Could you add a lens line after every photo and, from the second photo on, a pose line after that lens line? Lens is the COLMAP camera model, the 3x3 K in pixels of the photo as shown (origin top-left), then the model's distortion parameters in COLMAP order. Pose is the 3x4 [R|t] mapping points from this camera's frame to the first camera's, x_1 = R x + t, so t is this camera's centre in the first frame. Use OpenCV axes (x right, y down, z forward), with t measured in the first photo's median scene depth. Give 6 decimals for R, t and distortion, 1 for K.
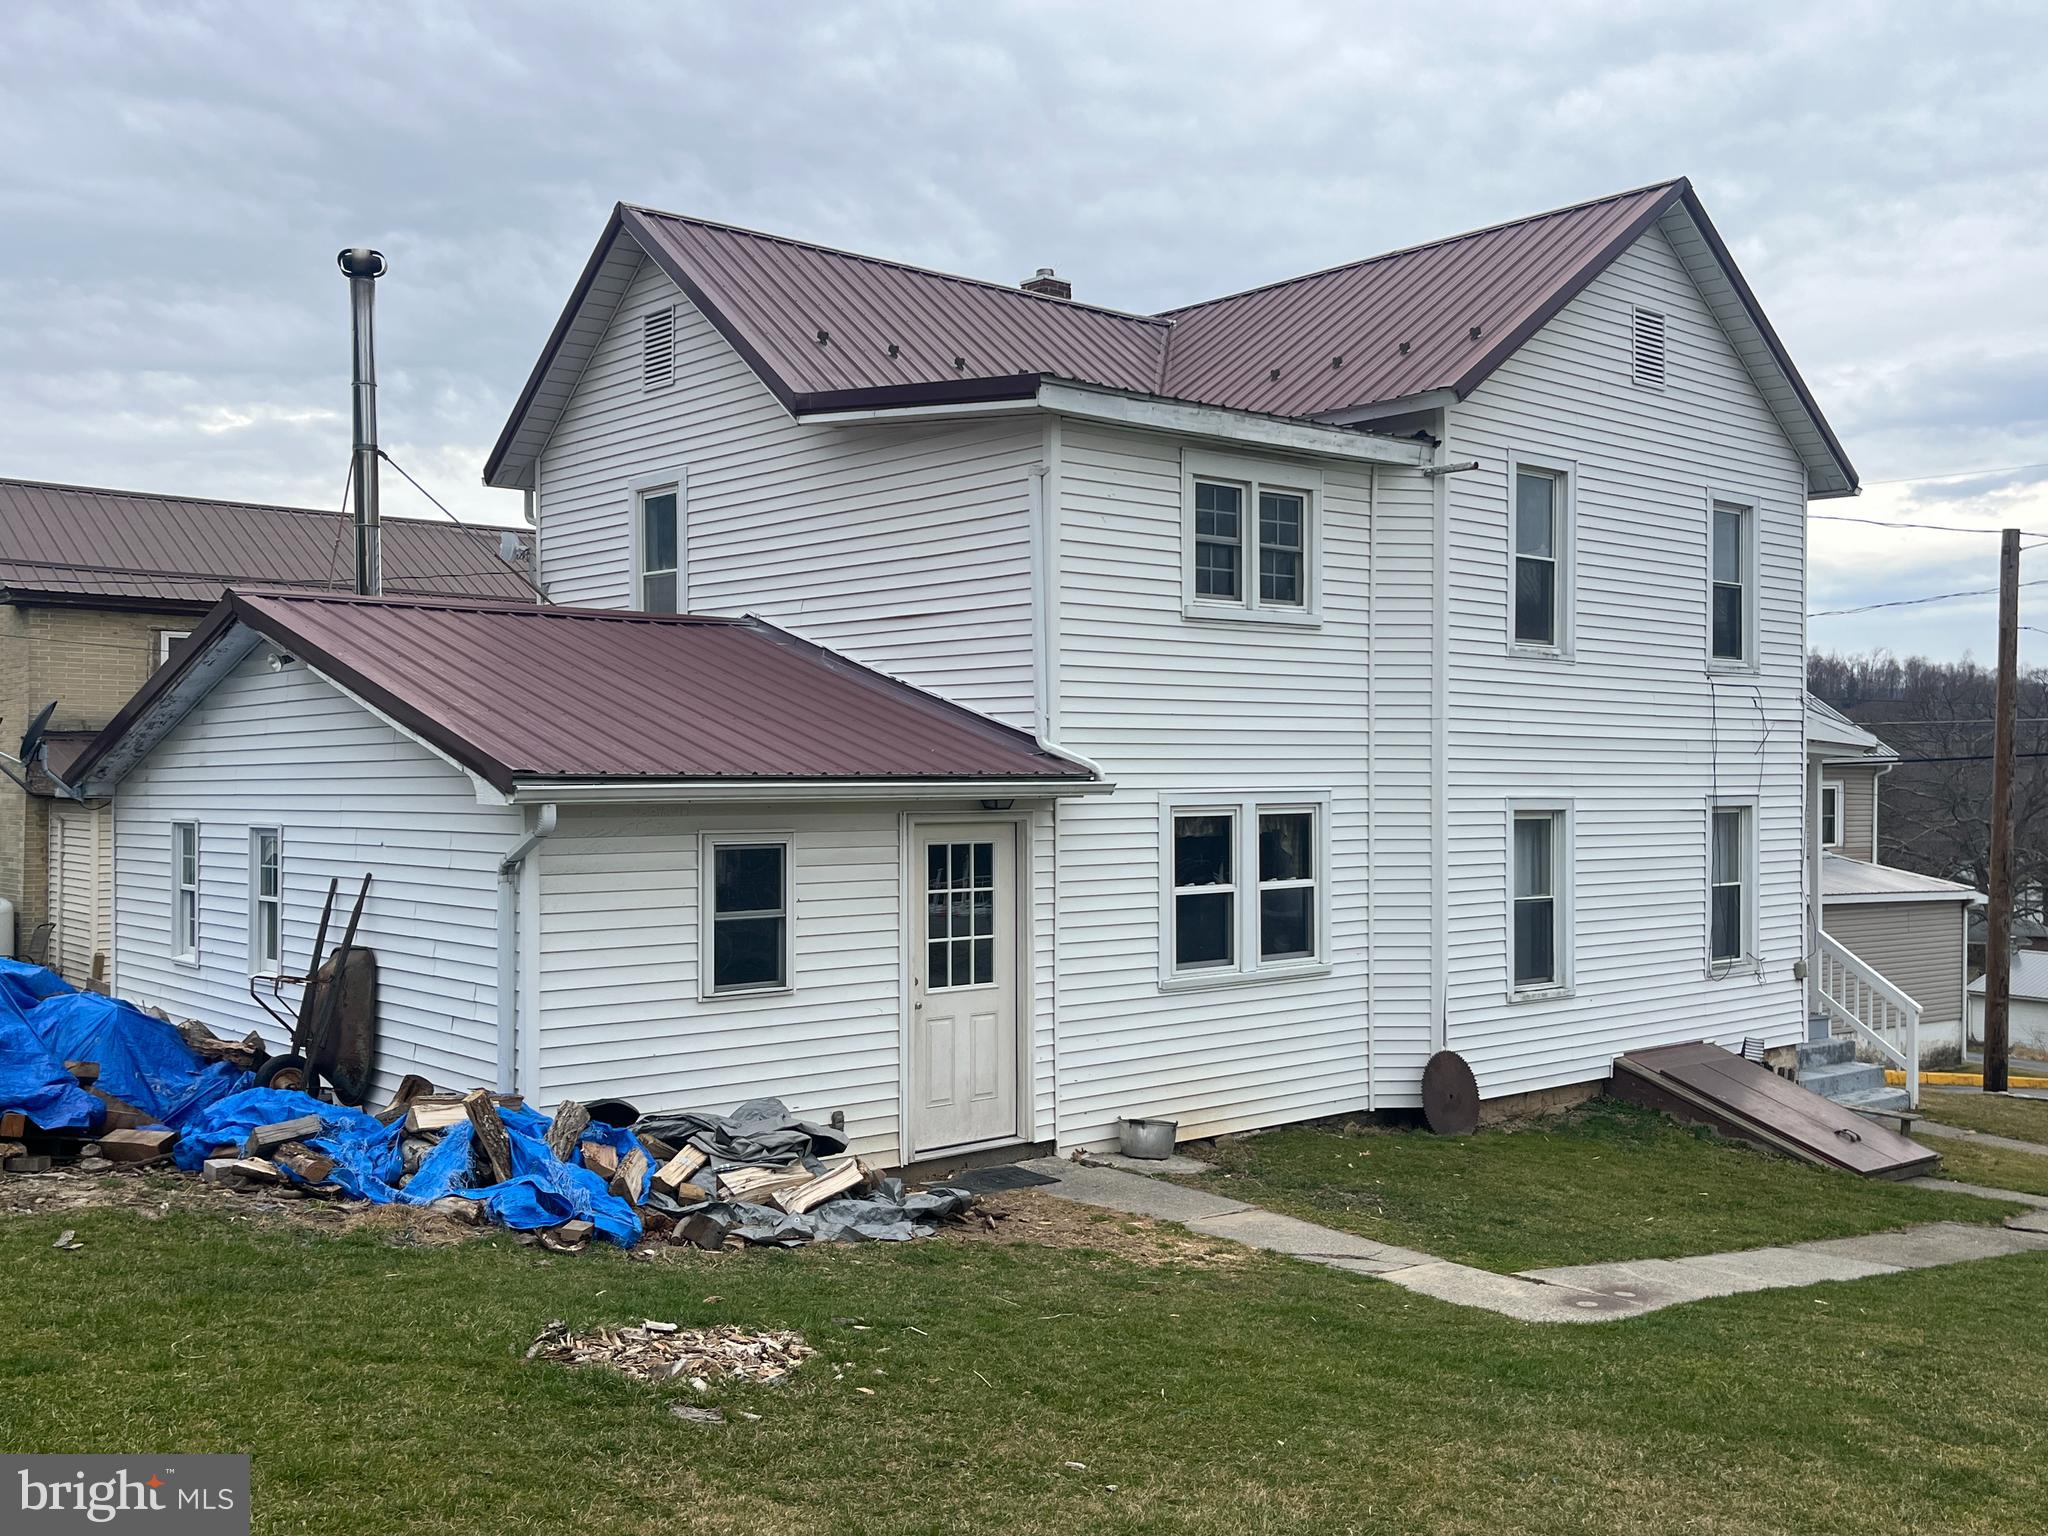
lens RADIAL K [[1957.0, 0, 1022.4], [0, 1957.0, 782.1], [0, 0, 1]] dist [0.011383, 0.000000]
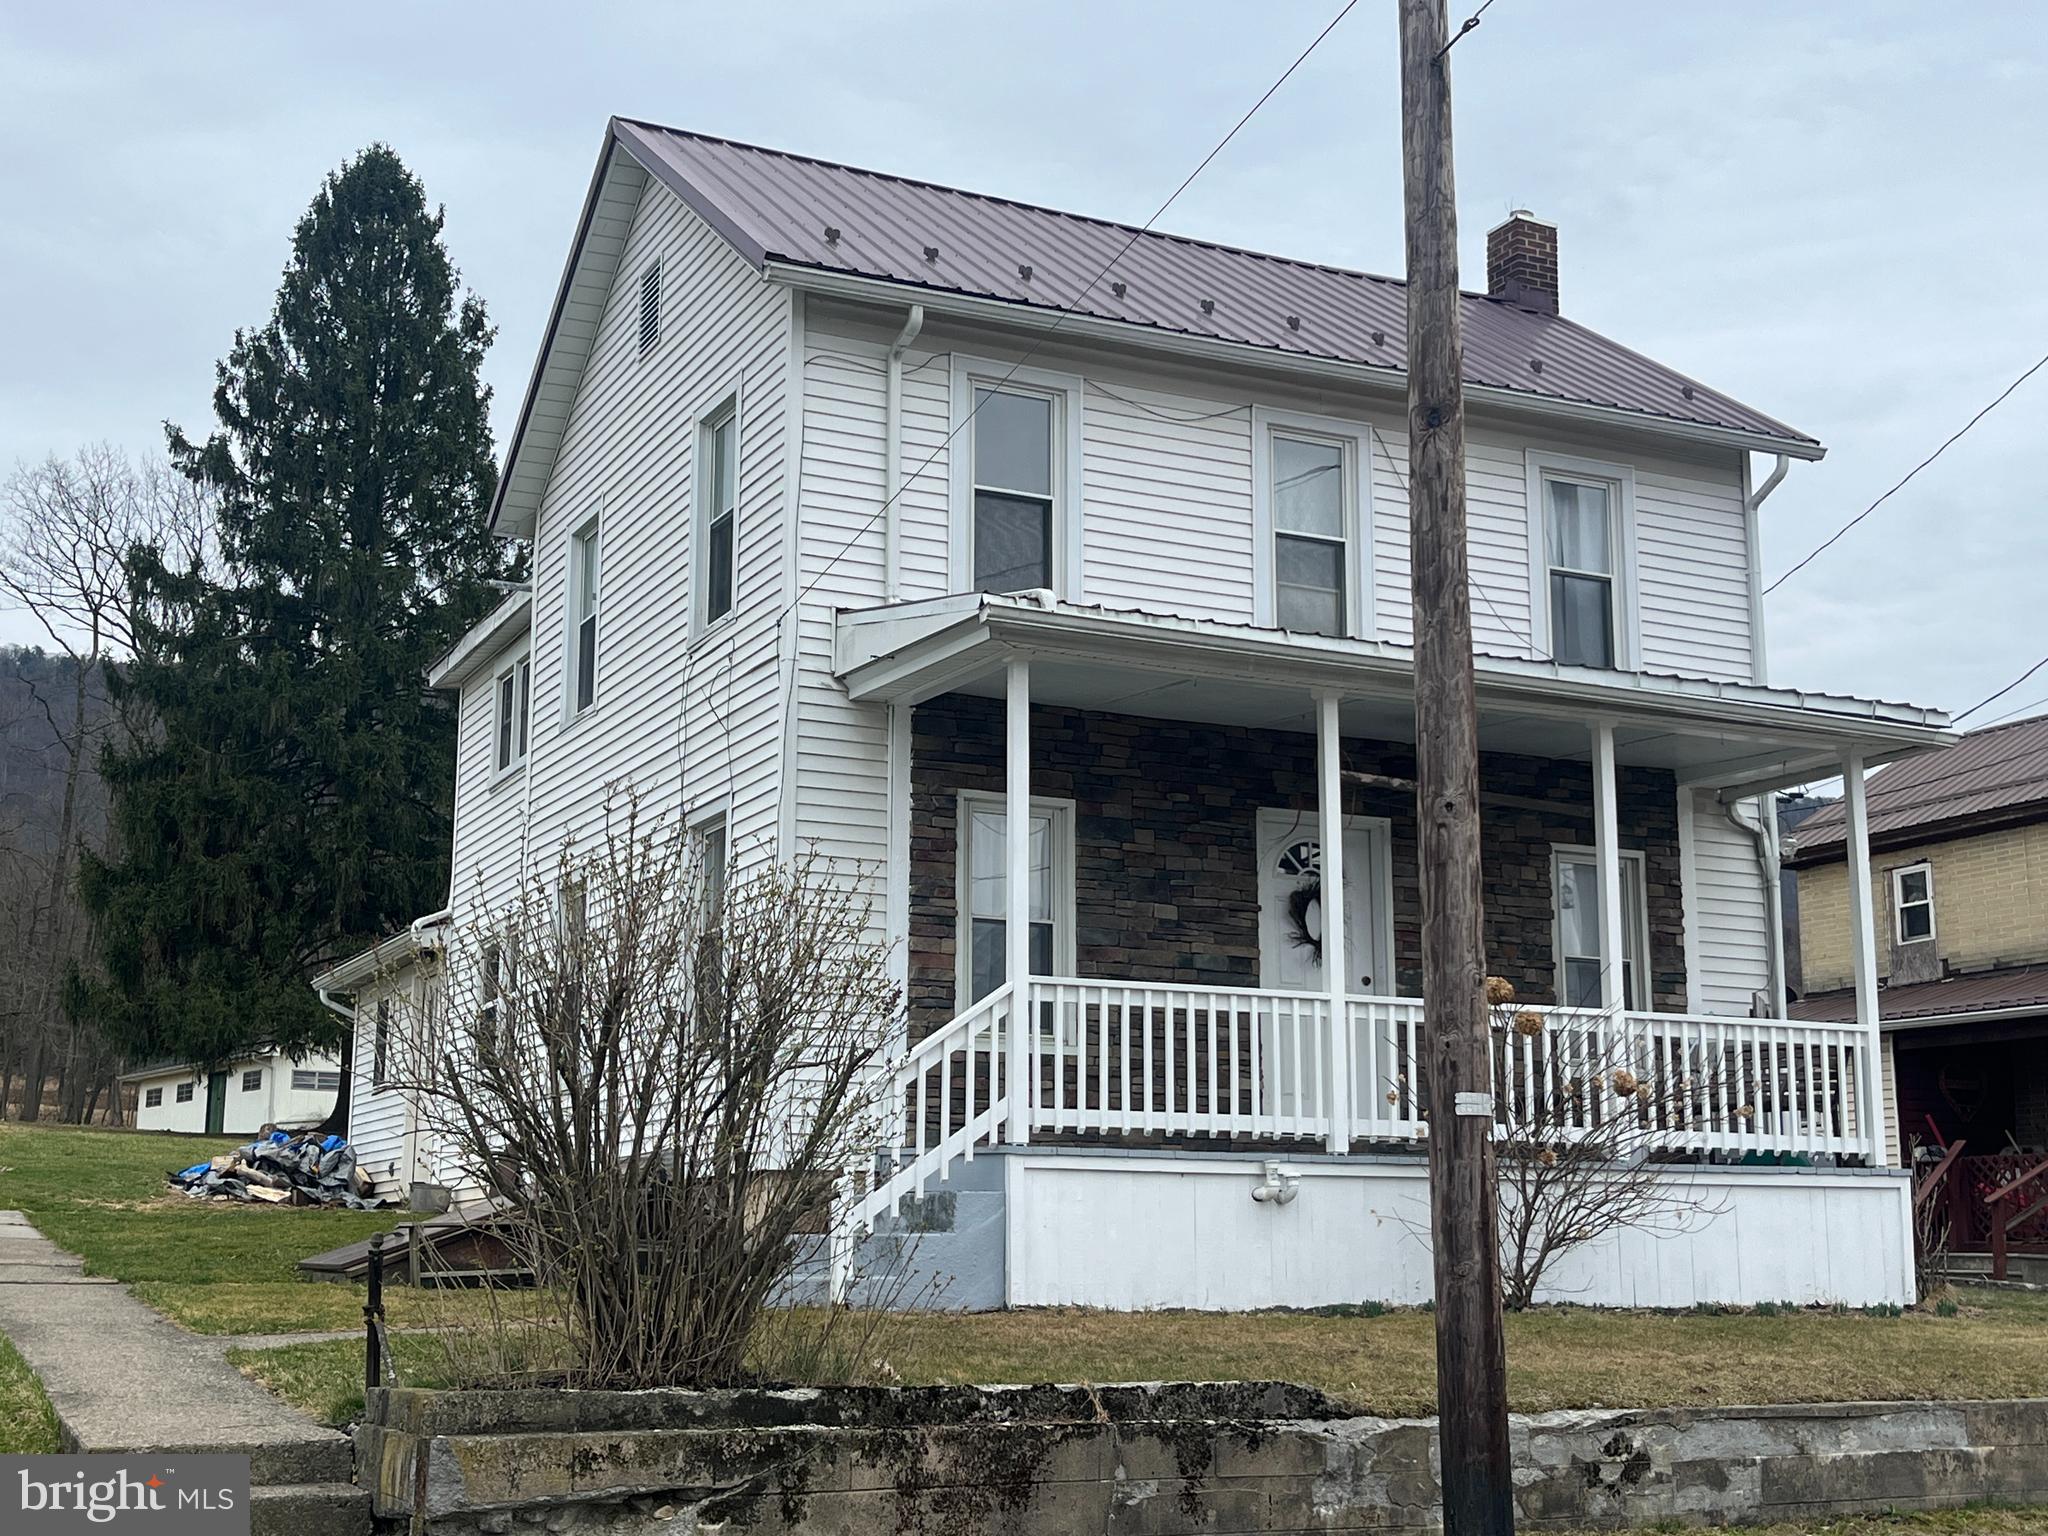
lens RADIAL K [[2605.1, 0, 1009.4], [0, 2605.1, 760.8], [0, 0, 1]] dist [0.057180, 0.000000]
pose [[-0.263246, -0.197706, -0.944253, 1.539629], [-0.007103, 0.979146, -0.203032, 0.228688], [0.964703, -0.046740, -0.259161, 1.700989]]
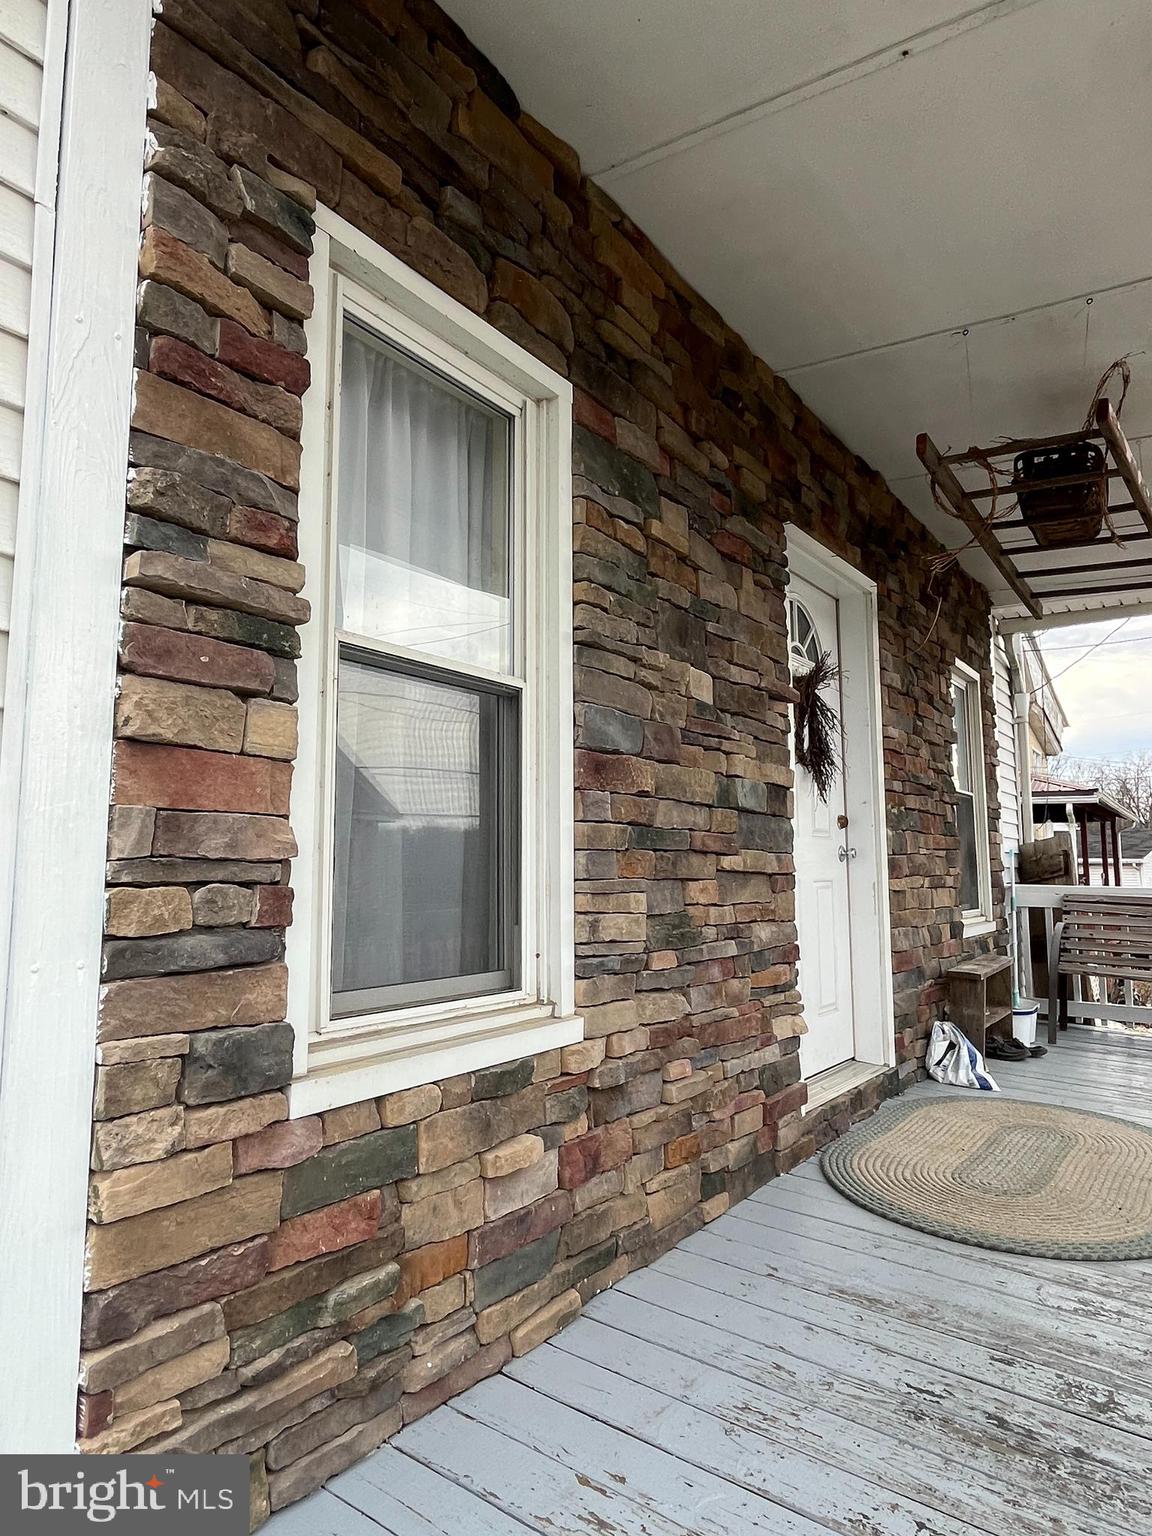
lens RADIAL K [[949.5, 0, 576.4], [0, 949.5, 766.6], [0, 0, 1]] dist [-0.007255, -0.000764]
pose [[0.237364, -0.104712, -0.965761, 0.588878], [-0.003950, 0.994061, -0.108752, 0.095770], [0.971413, 0.029629, 0.235541, 1.390873]]
